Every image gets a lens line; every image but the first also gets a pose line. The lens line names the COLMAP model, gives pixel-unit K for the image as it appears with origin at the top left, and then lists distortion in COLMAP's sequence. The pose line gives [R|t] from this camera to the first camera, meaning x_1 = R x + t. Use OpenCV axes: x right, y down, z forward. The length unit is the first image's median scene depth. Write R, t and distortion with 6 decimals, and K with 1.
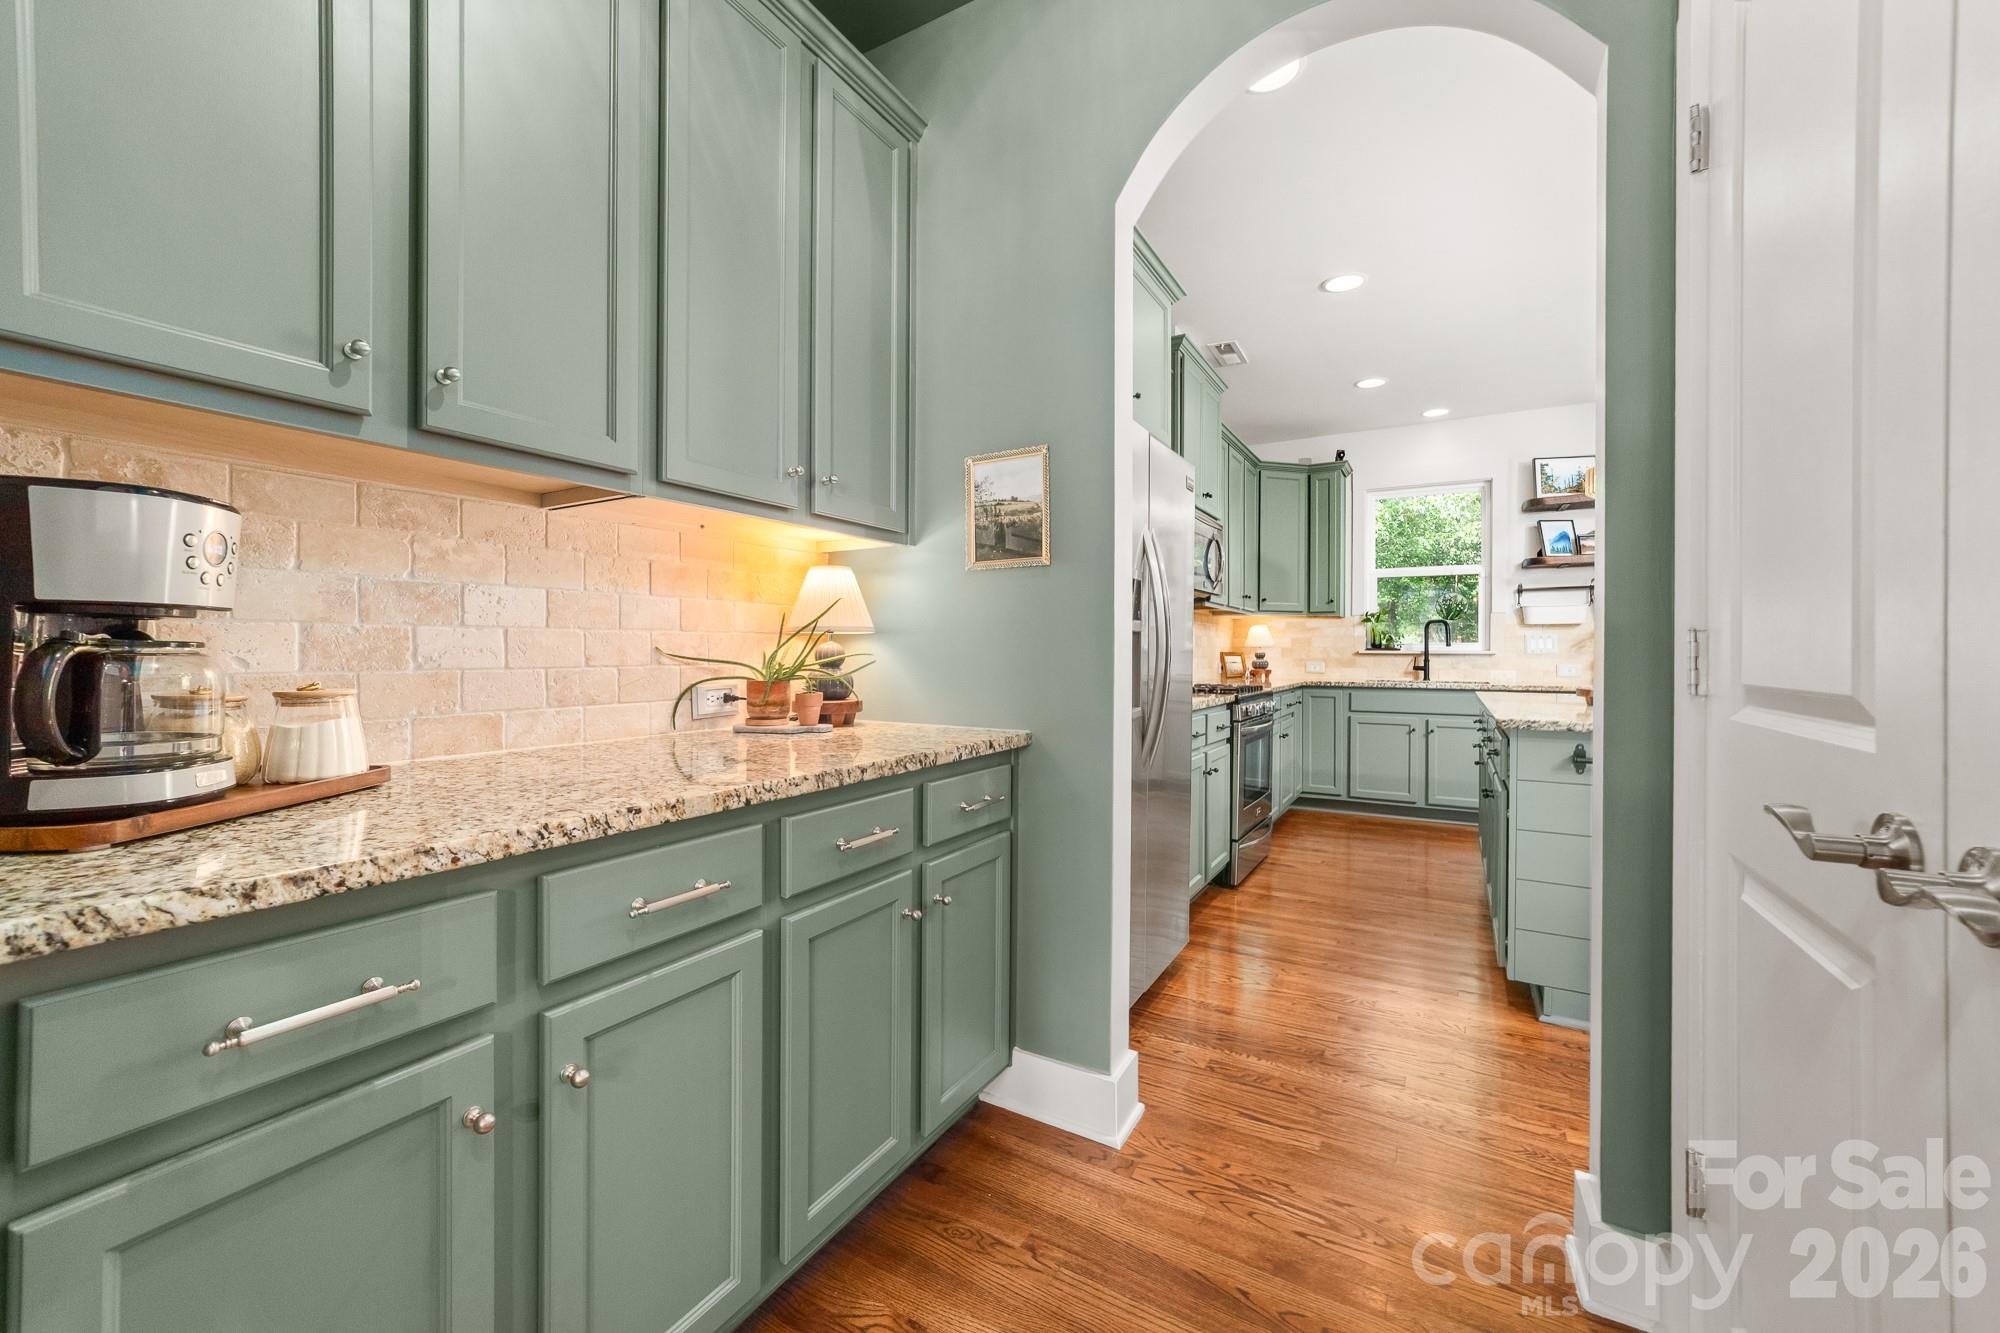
lens RADIAL K [[771.5, 0, 992.7], [0, 771.5, 647.9], [0, 0, 1]] dist [-0.000043, -0.004763]
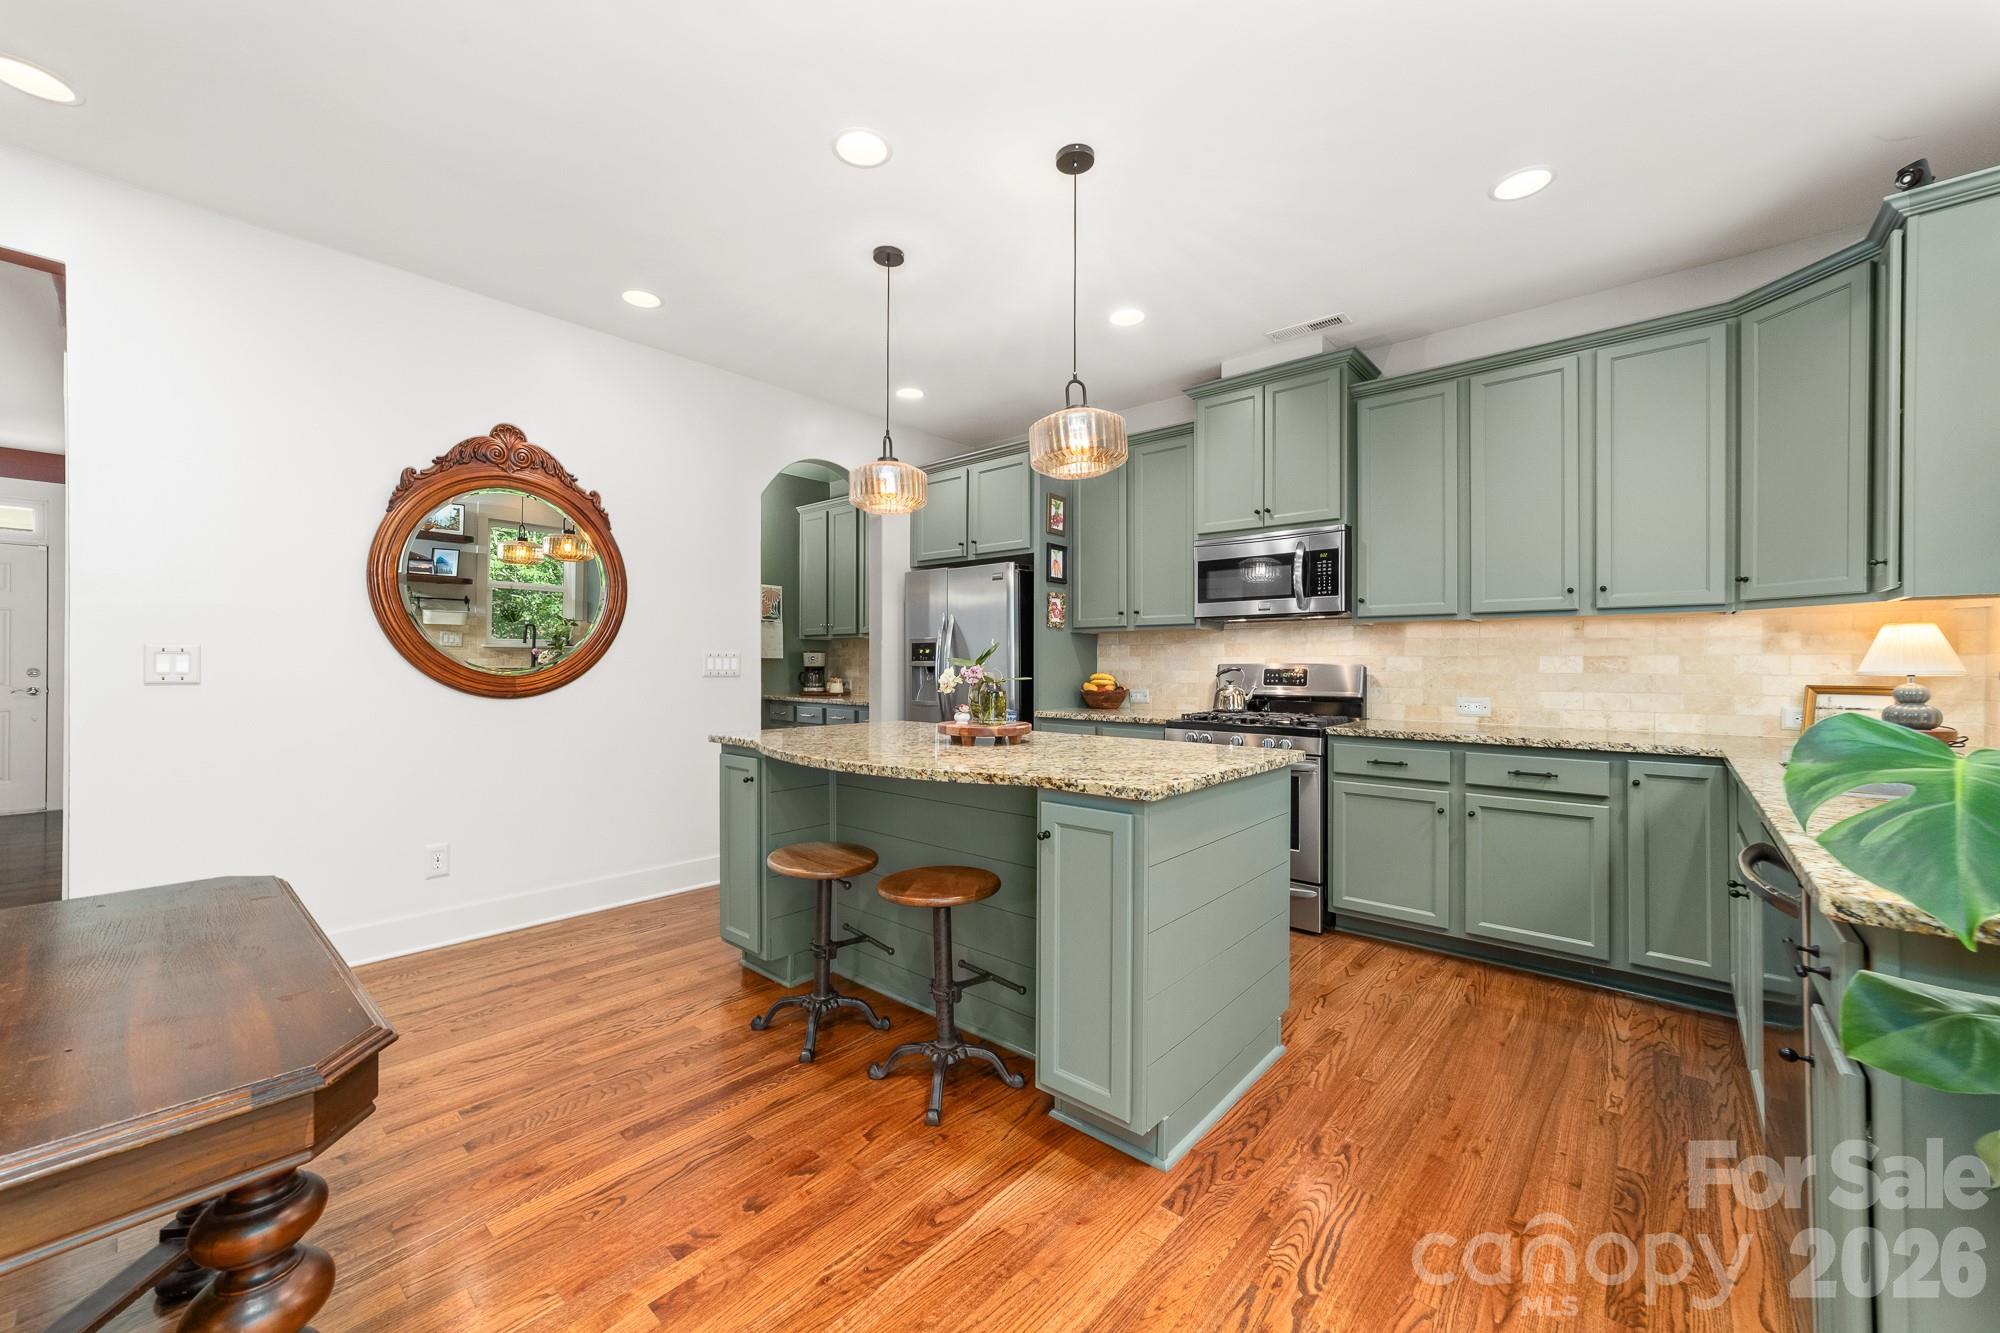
lens RADIAL K [[769.2, 0, 986.5], [0, 769.2, 664.7], [0, 0, 1]] dist [-0.008351, 0.000041]
pose [[-0.187523, -0.004755, -0.982249, 0.962345], [0.002601, 0.999982, -0.005337, -0.007788], [0.982257, -0.003556, -0.187508, 0.652573]]
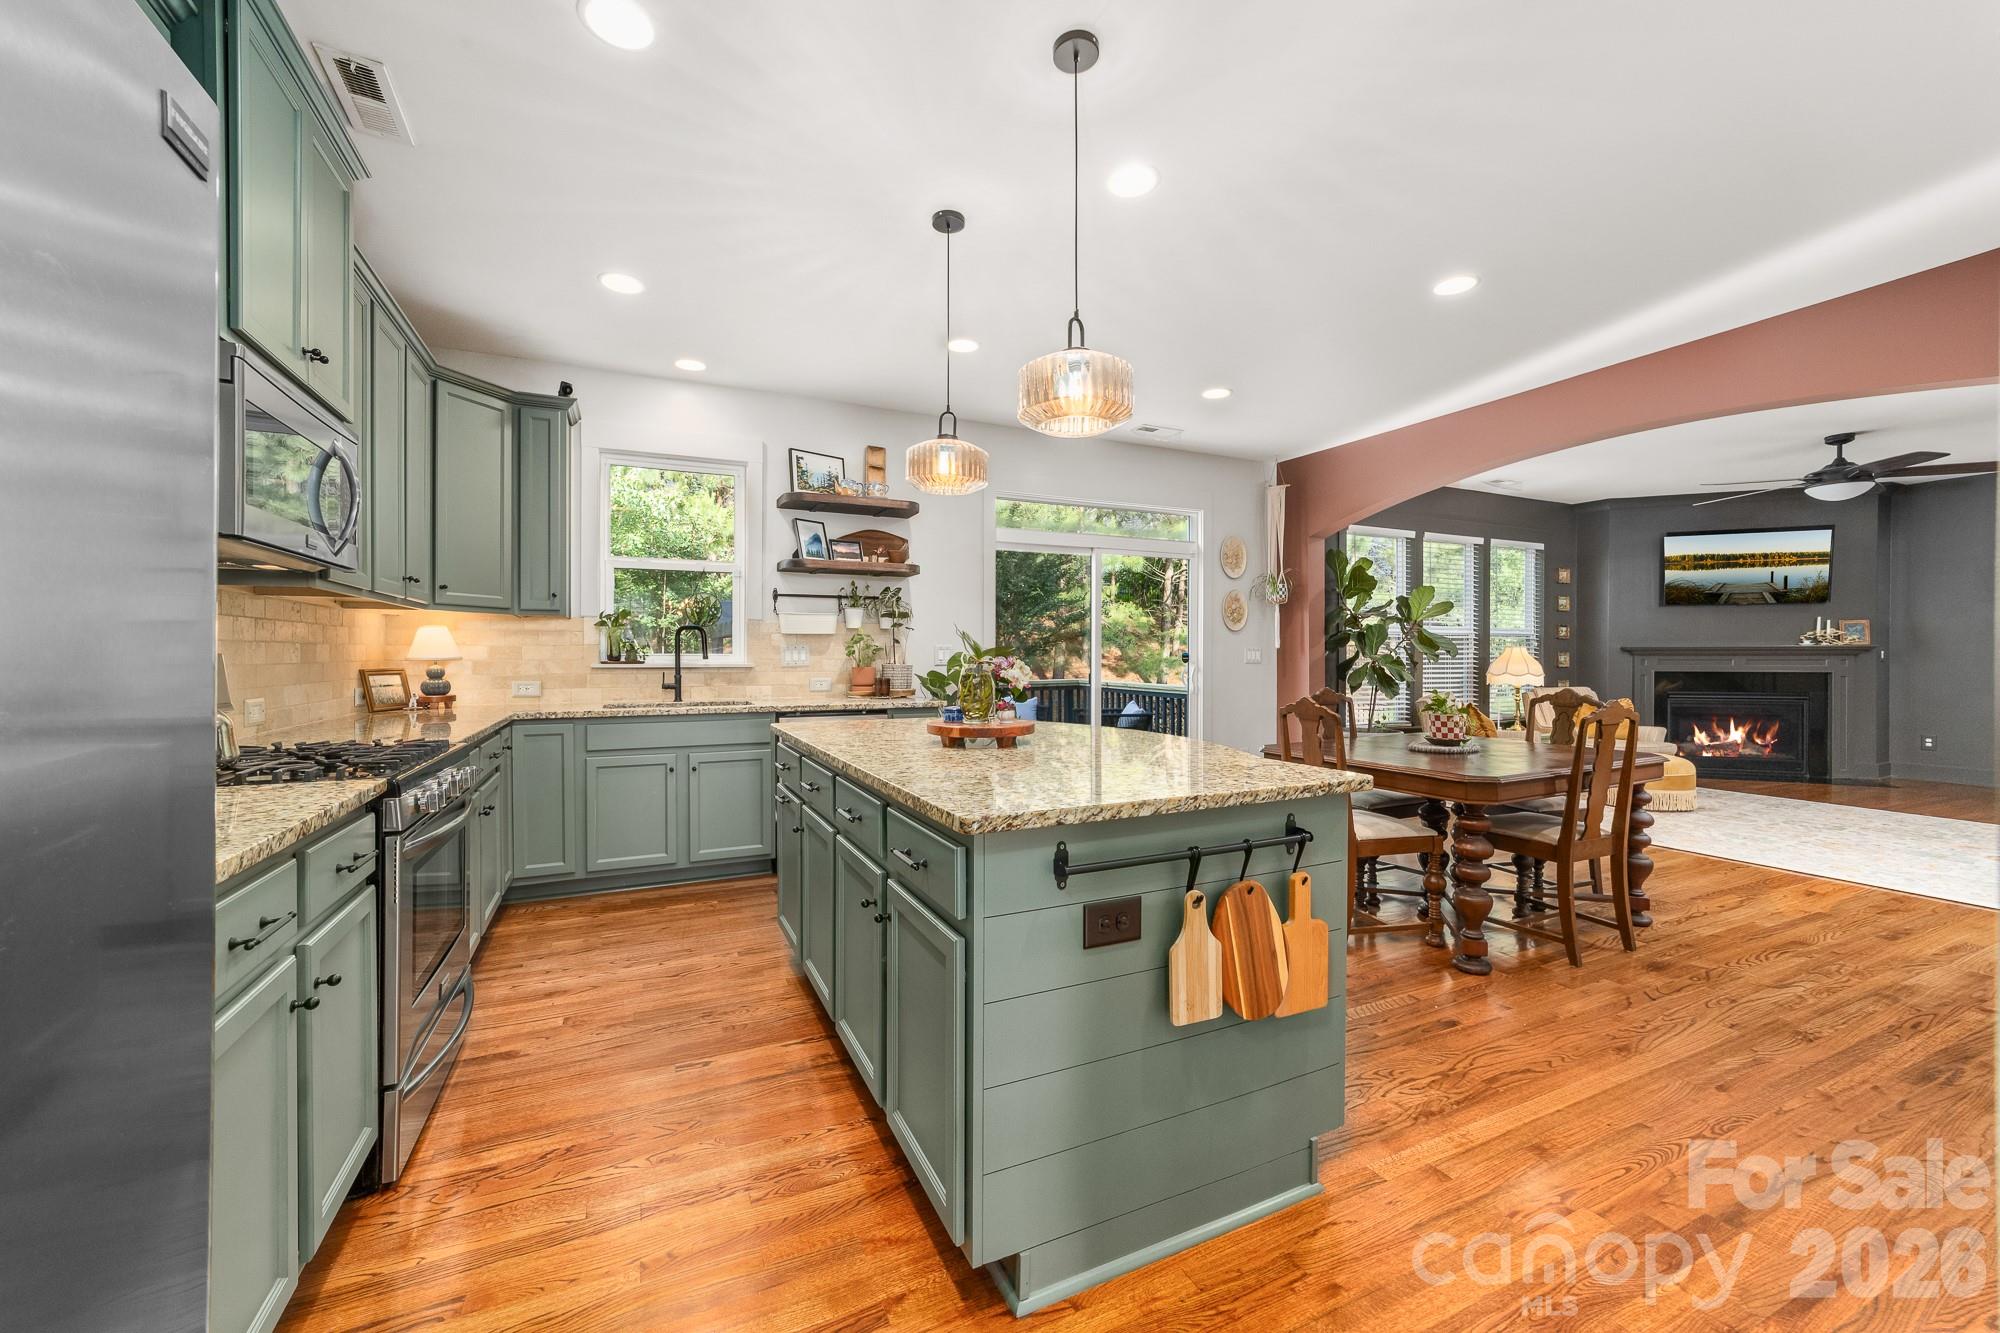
lens RADIAL K [[765.8, 0, 989.3], [0, 765.8, 661.0], [0, 0, 1]] dist [-0.015975, 0.008662]
pose [[0.563904, -0.011537, 0.825760, 0.095379], [-0.001376, 0.999888, 0.014909, -0.012379], [-0.825839, -0.009543, 0.563825, 0.299388]]
